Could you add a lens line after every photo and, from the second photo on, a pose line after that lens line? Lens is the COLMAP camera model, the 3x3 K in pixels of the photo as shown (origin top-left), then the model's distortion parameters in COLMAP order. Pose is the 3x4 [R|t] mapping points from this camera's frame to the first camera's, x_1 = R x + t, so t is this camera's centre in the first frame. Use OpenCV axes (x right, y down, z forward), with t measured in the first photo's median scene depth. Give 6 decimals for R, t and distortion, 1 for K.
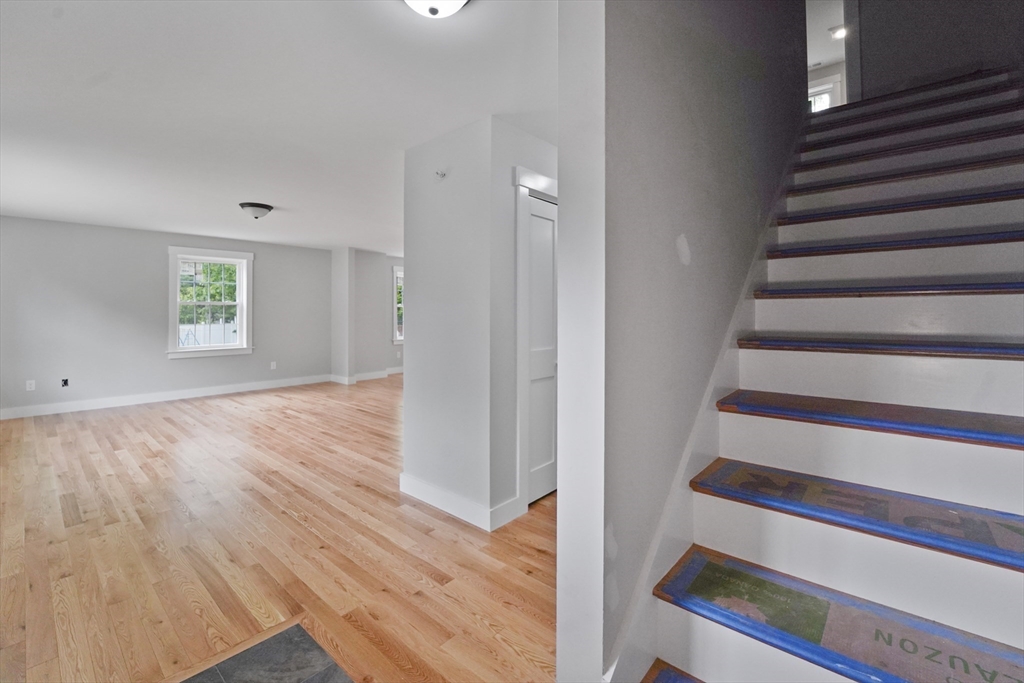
lens RADIAL K [[443.7, 0, 509.2], [0, 443.7, 312.0], [0, 0, 1]] dist [-0.022484, -0.000528]
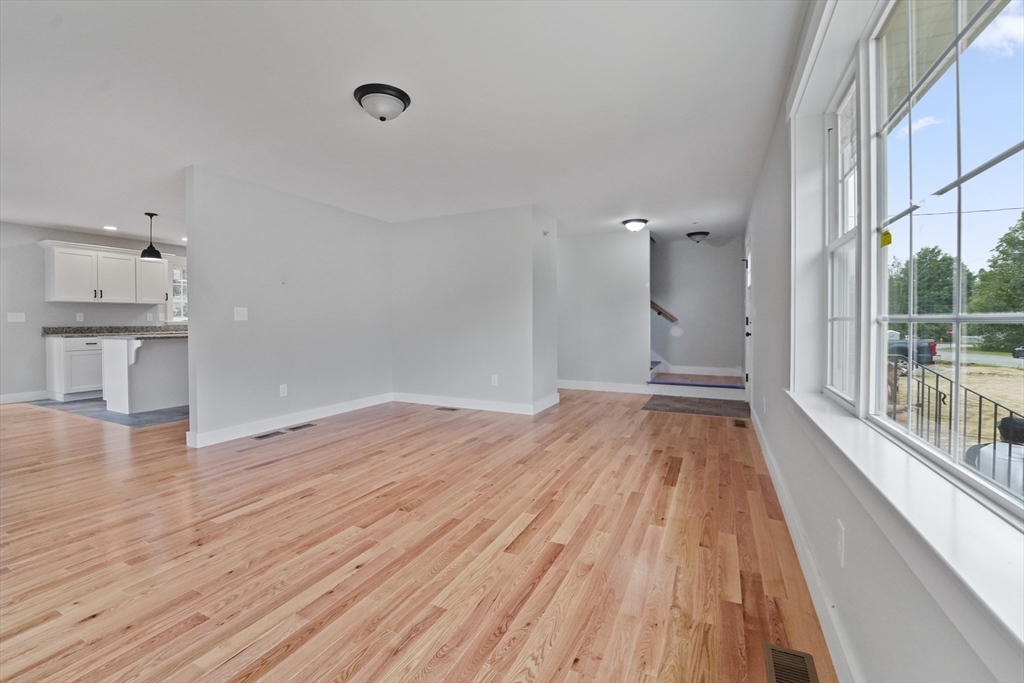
lens RADIAL K [[427.5, 0, 514.4], [0, 427.5, 330.7], [0, 0, 1]] dist [-0.019800, -0.000103]
pose [[-0.276797, -0.020338, 0.960713, -1.730248], [0.004775, 0.999735, 0.022540, 0.064055], [-0.960917, 0.010826, -0.276626, 1.504021]]
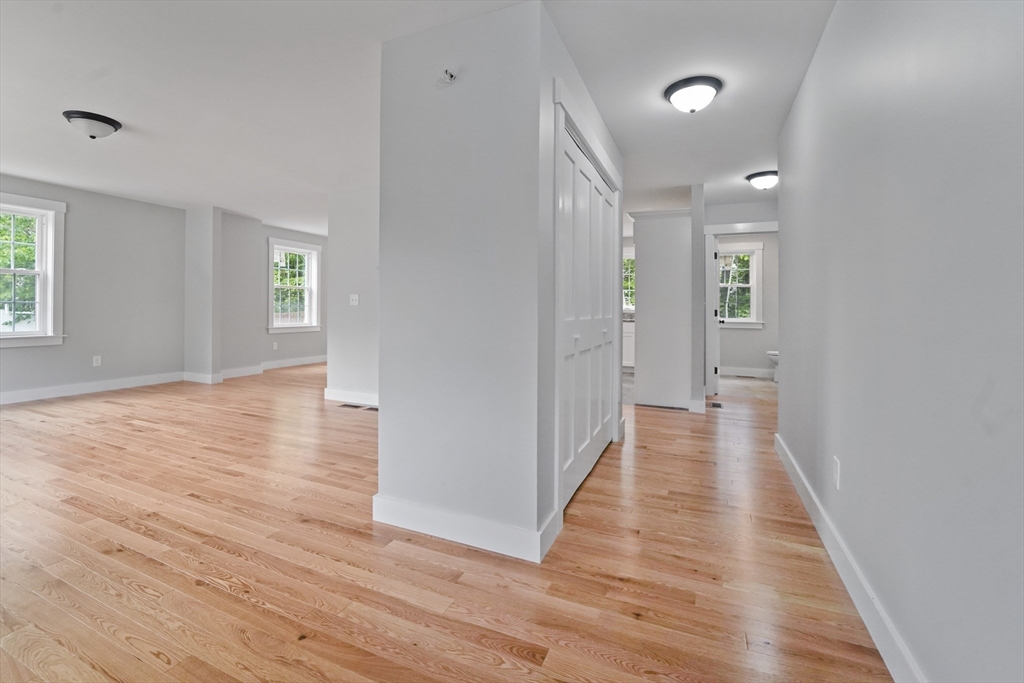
lens RADIAL K [[443.7, 0, 509.2], [0, 443.7, 312.0], [0, 0, 1]] dist [-0.022484, -0.000528]
pose [[0.951355, 0.009267, 0.307958, -0.257064], [-0.012746, 0.999876, 0.009285, 0.059146], [-0.307834, -0.012758, 0.951355, 0.259029]]
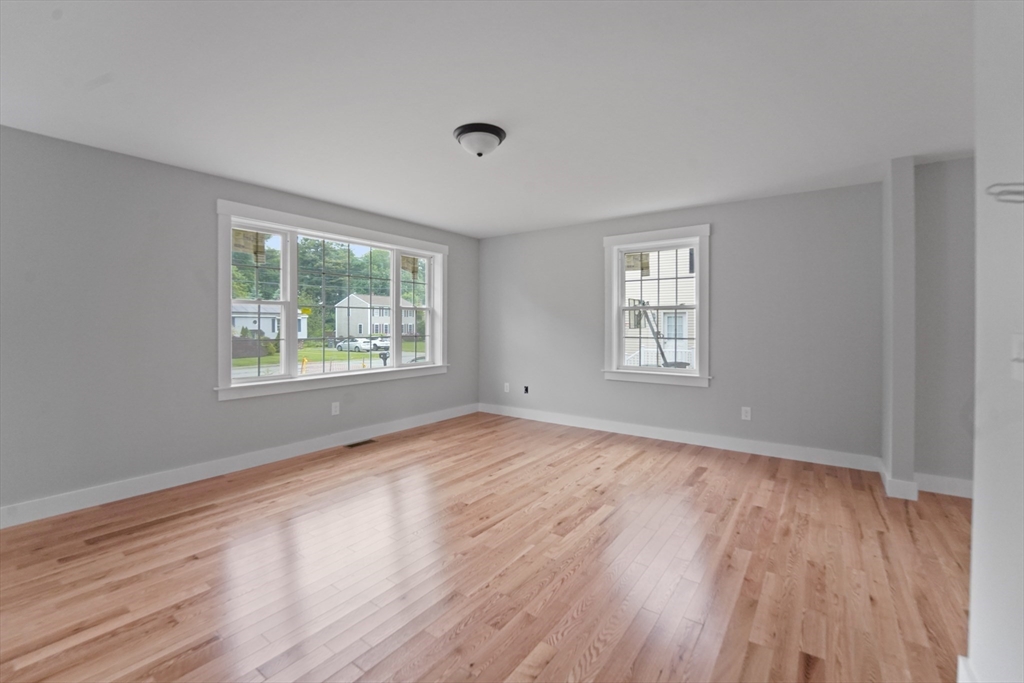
lens RADIAL K [[443.7, 0, 509.2], [0, 443.7, 312.0], [0, 0, 1]] dist [-0.022484, -0.000528]
pose [[0.093407, -0.025716, -0.995296, 0.011847], [-0.003983, 0.999649, -0.026203, 0.015381], [0.995620, 0.006412, 0.093272, 1.493274]]
